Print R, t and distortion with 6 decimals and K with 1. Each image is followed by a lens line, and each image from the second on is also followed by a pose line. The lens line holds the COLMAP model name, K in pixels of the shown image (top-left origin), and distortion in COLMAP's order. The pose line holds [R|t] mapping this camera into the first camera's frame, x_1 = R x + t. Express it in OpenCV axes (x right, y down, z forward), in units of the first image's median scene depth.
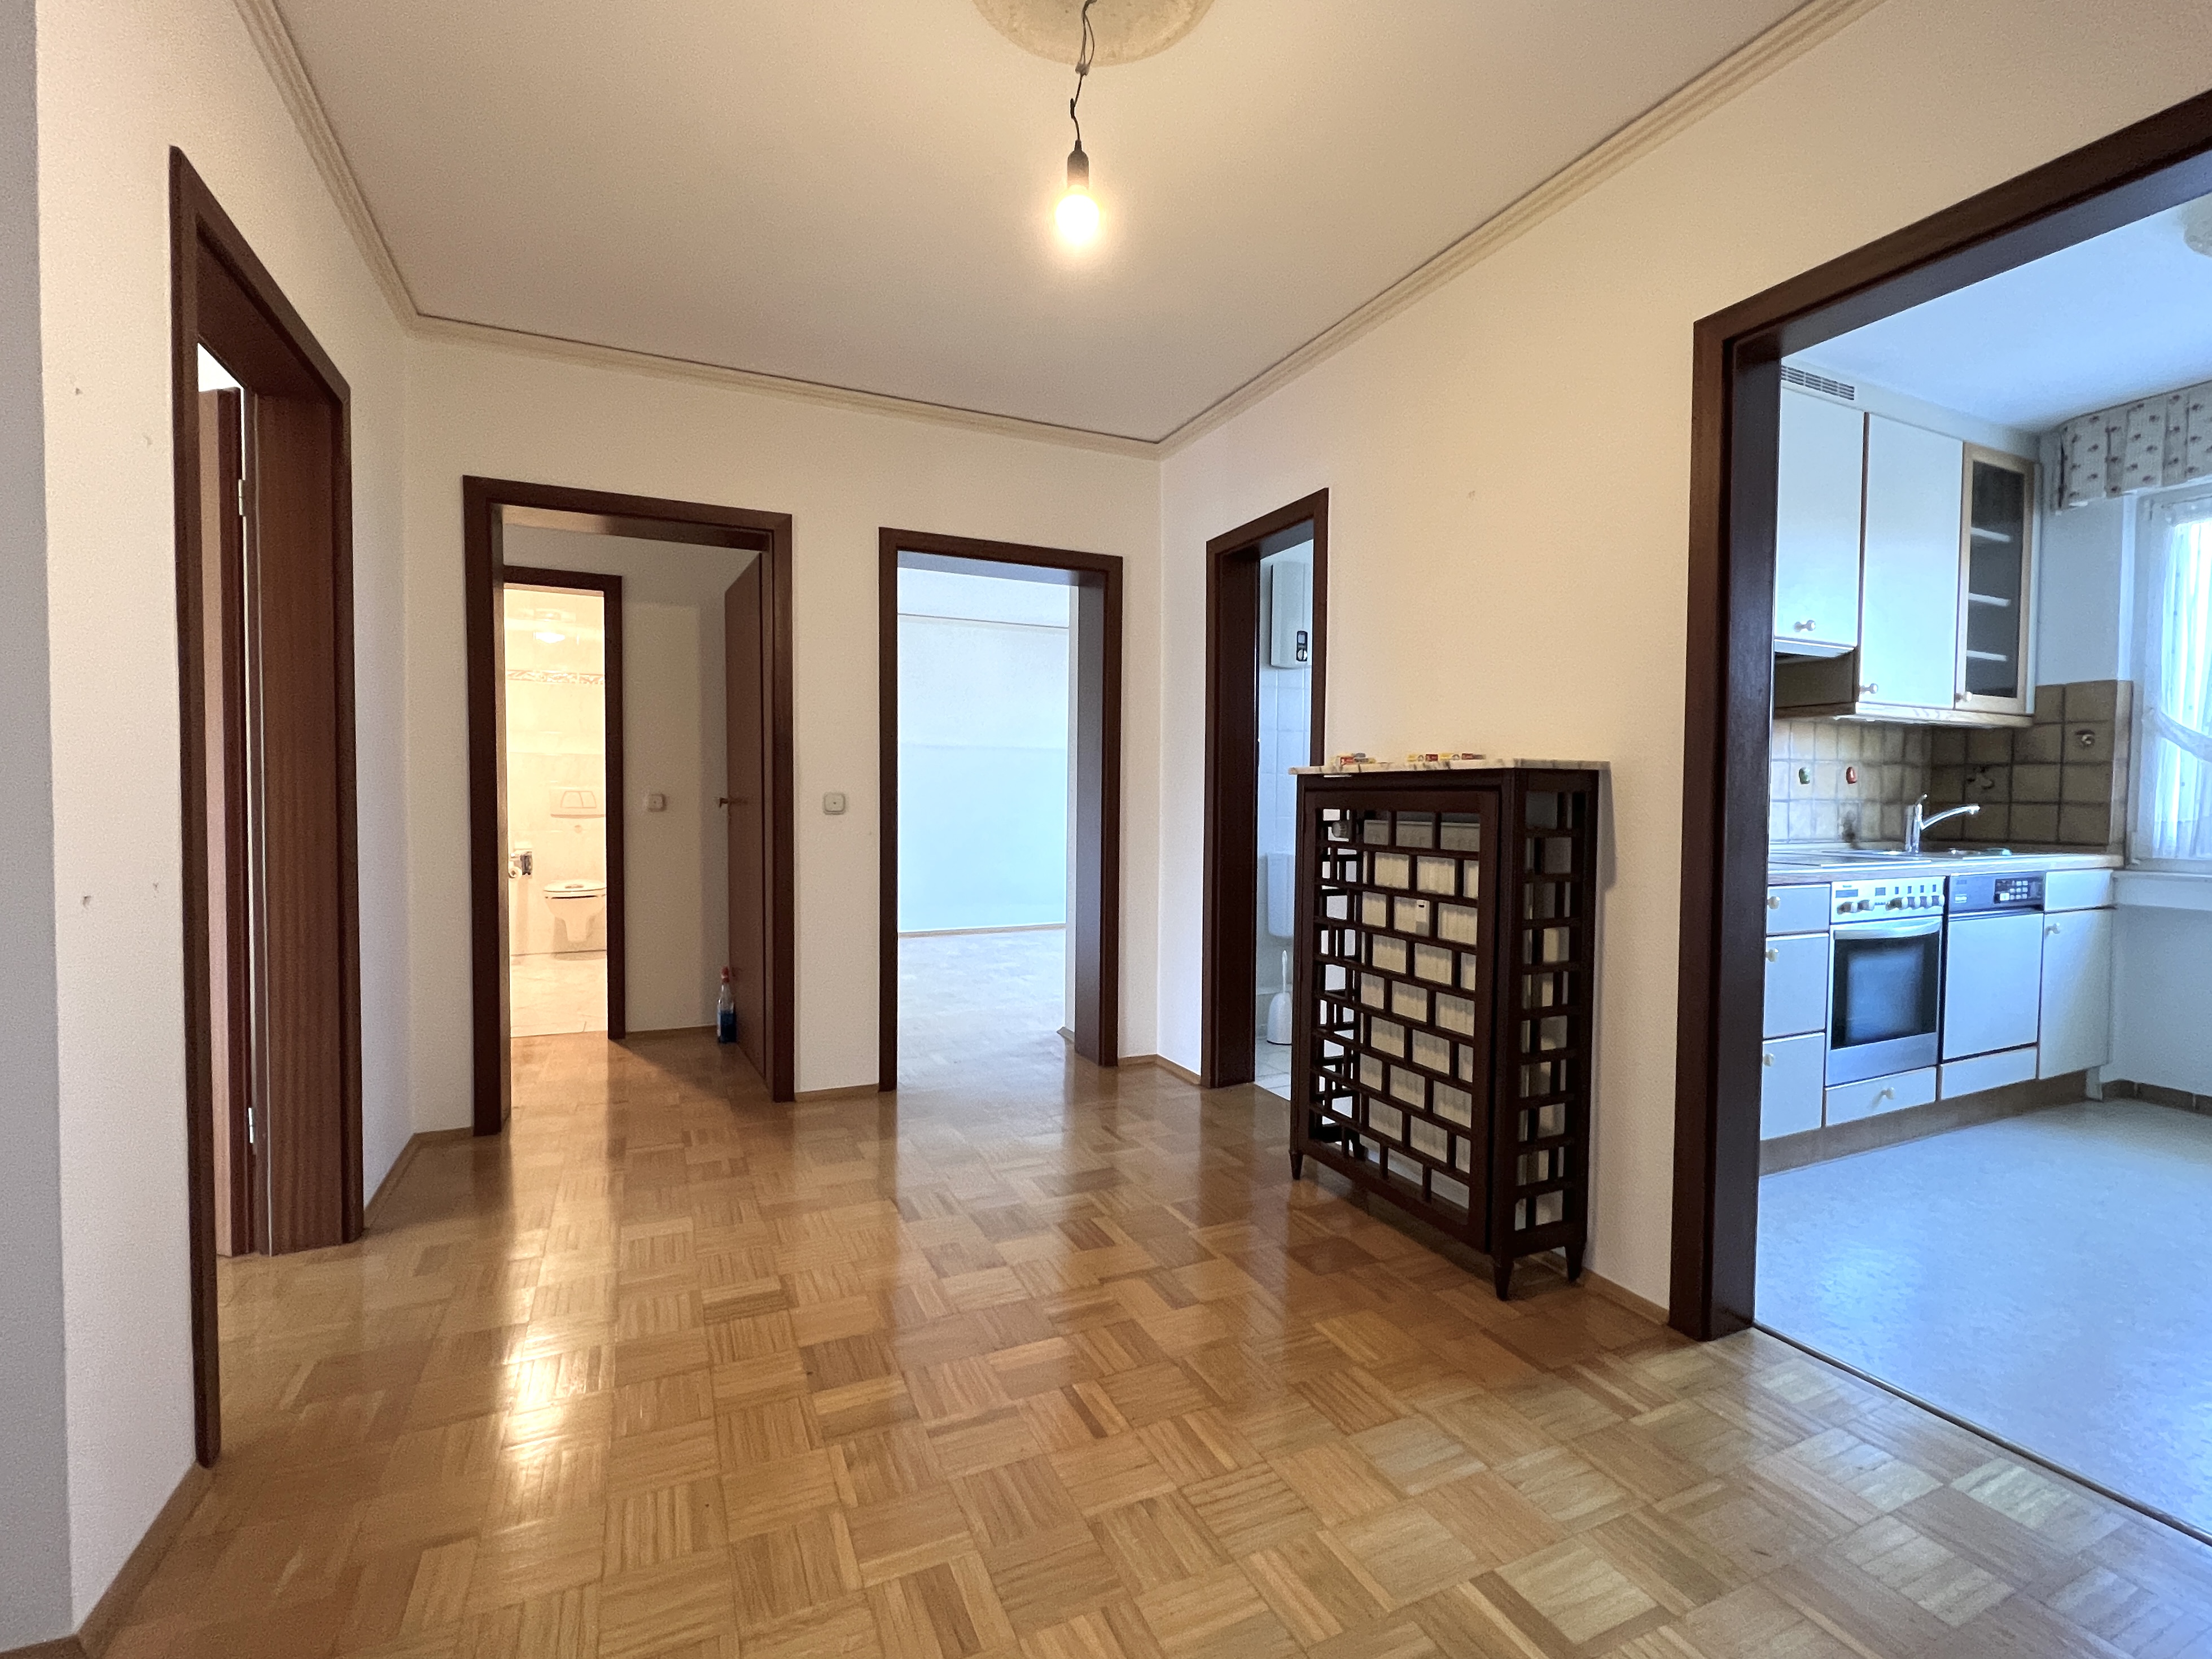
lens RADIAL K [[990.3, 0, 1113.7], [0, 990.3, 833.0], [0, 0, 1]] dist [-0.001267, -0.000342]
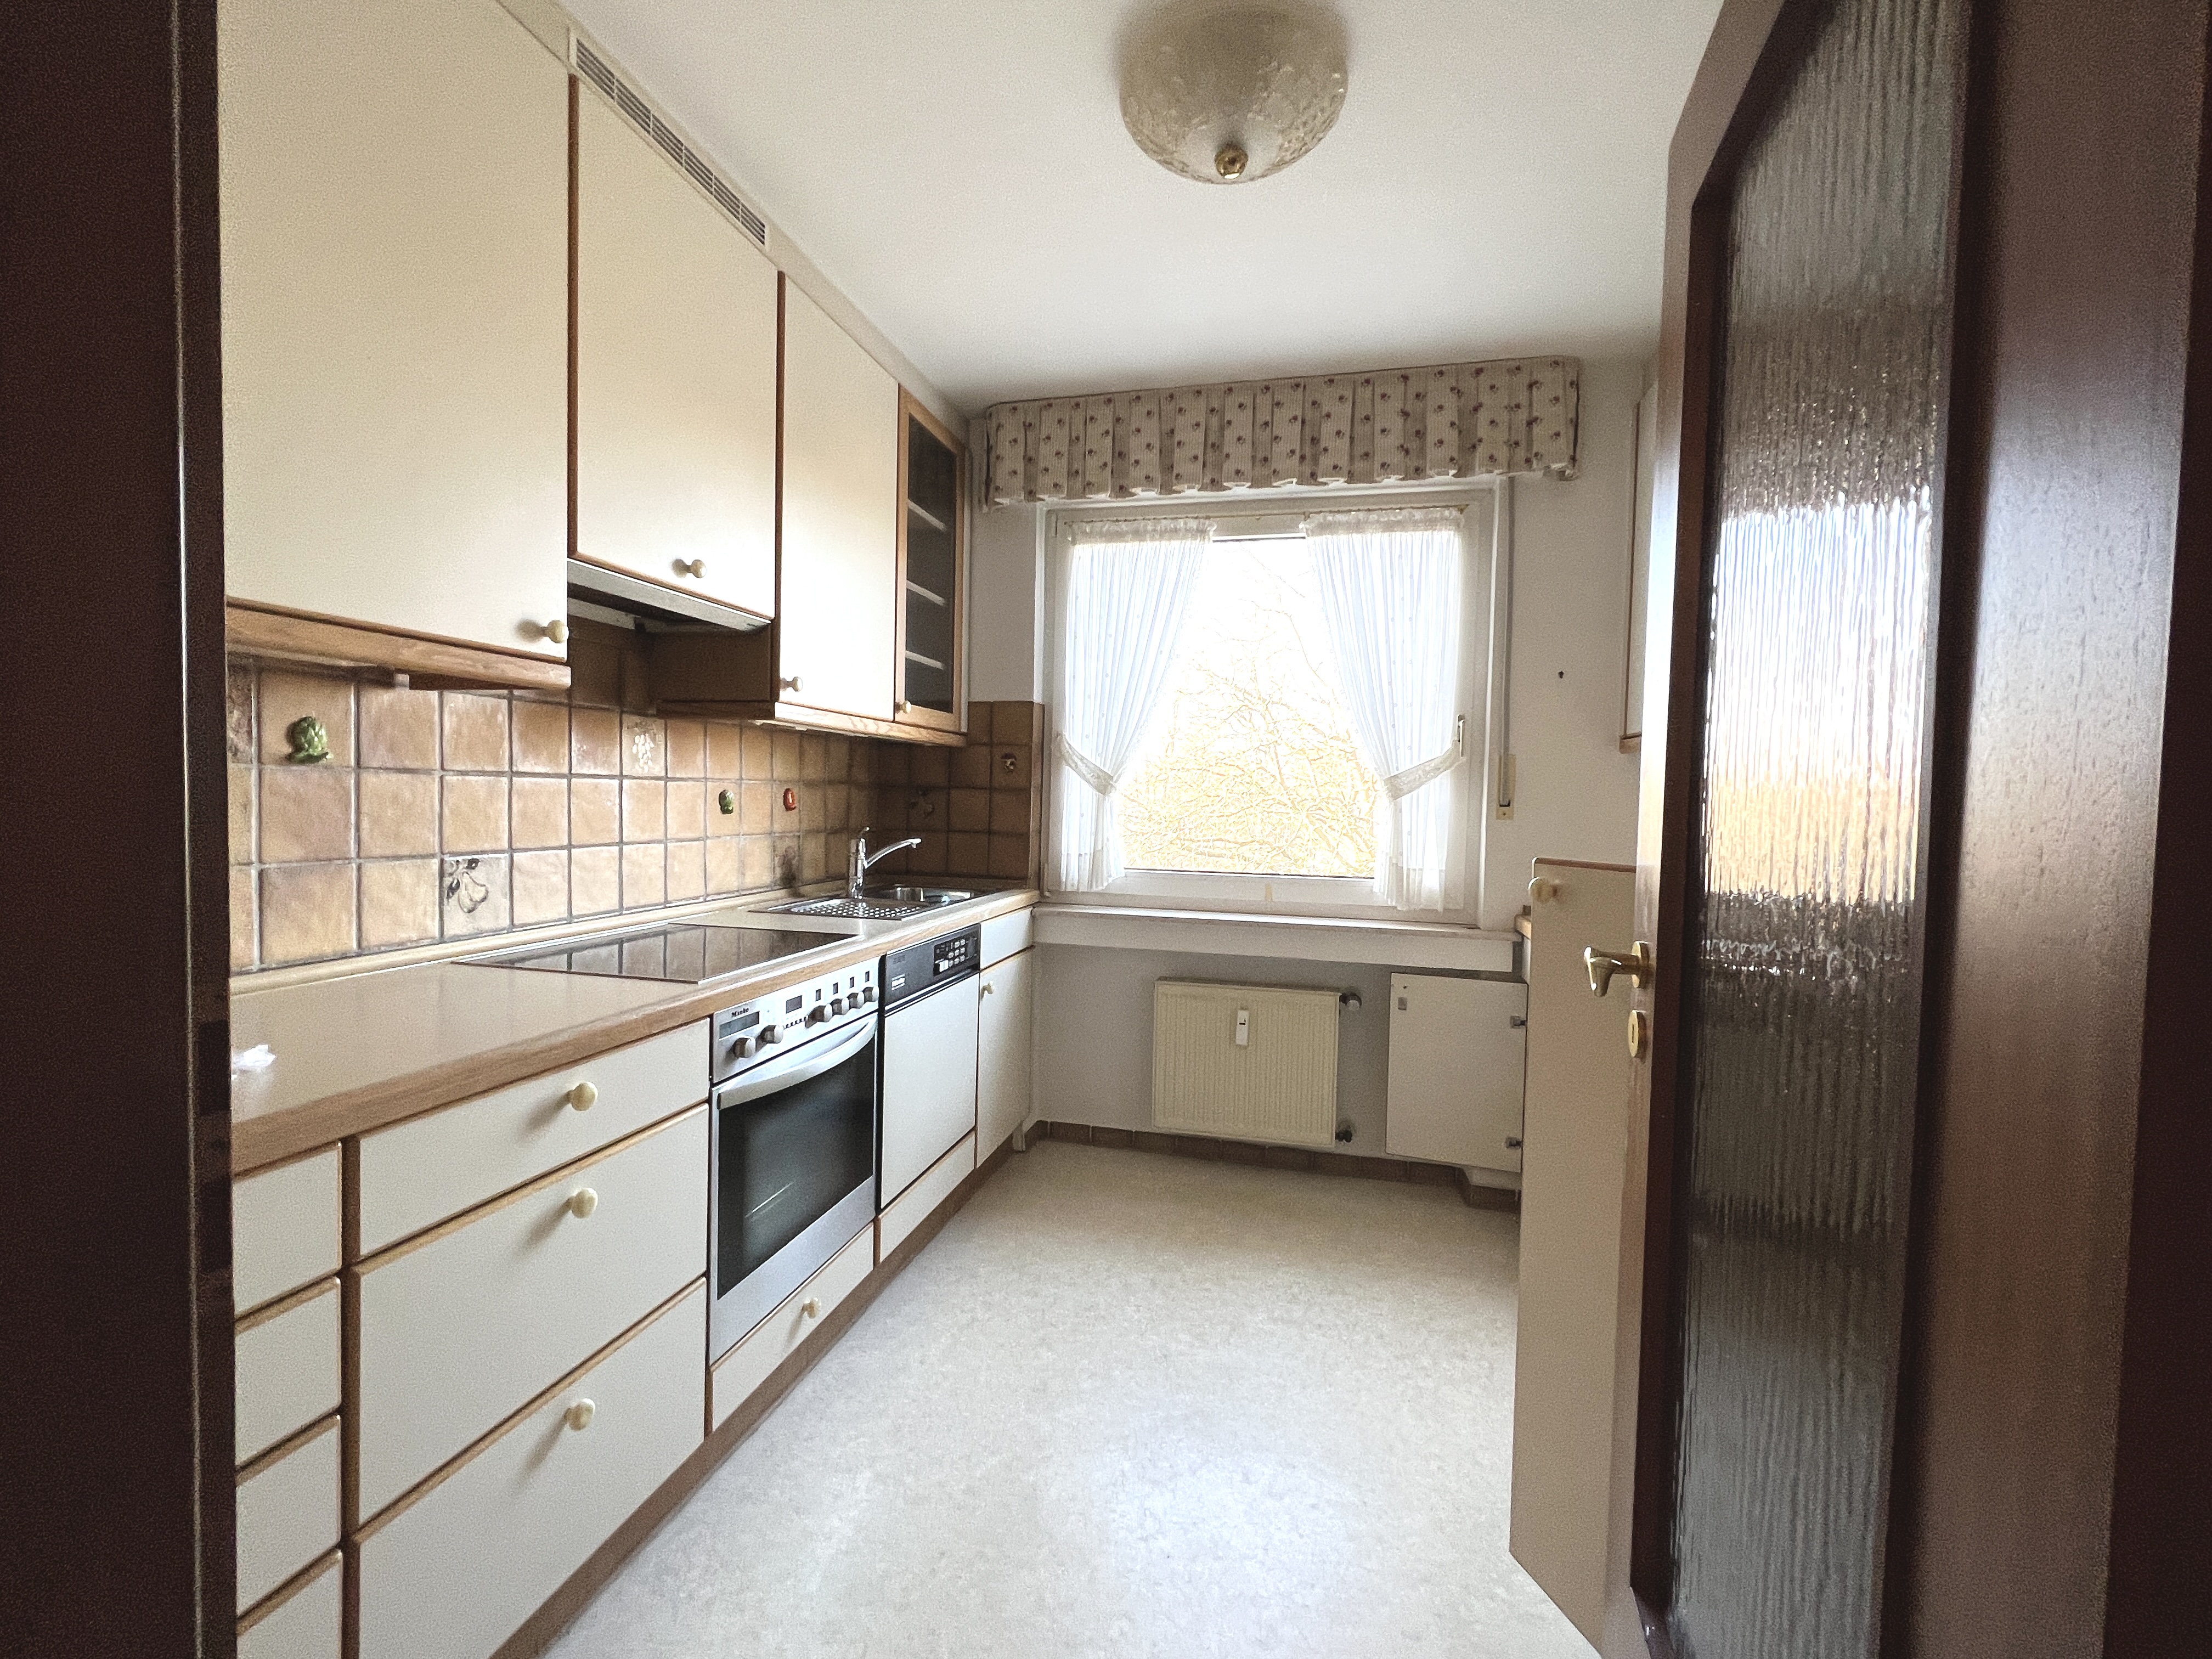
lens RADIAL K [[990.3, 0, 1111.3], [0, 990.3, 831.4], [0, 0, 1]] dist [-0.001267, -0.000342]
pose [[0.622946, -0.018742, 0.782040, 0.331292], [0.007674, 0.999811, 0.017848, -0.049162], [-0.782227, -0.005117, 0.622973, 0.363255]]
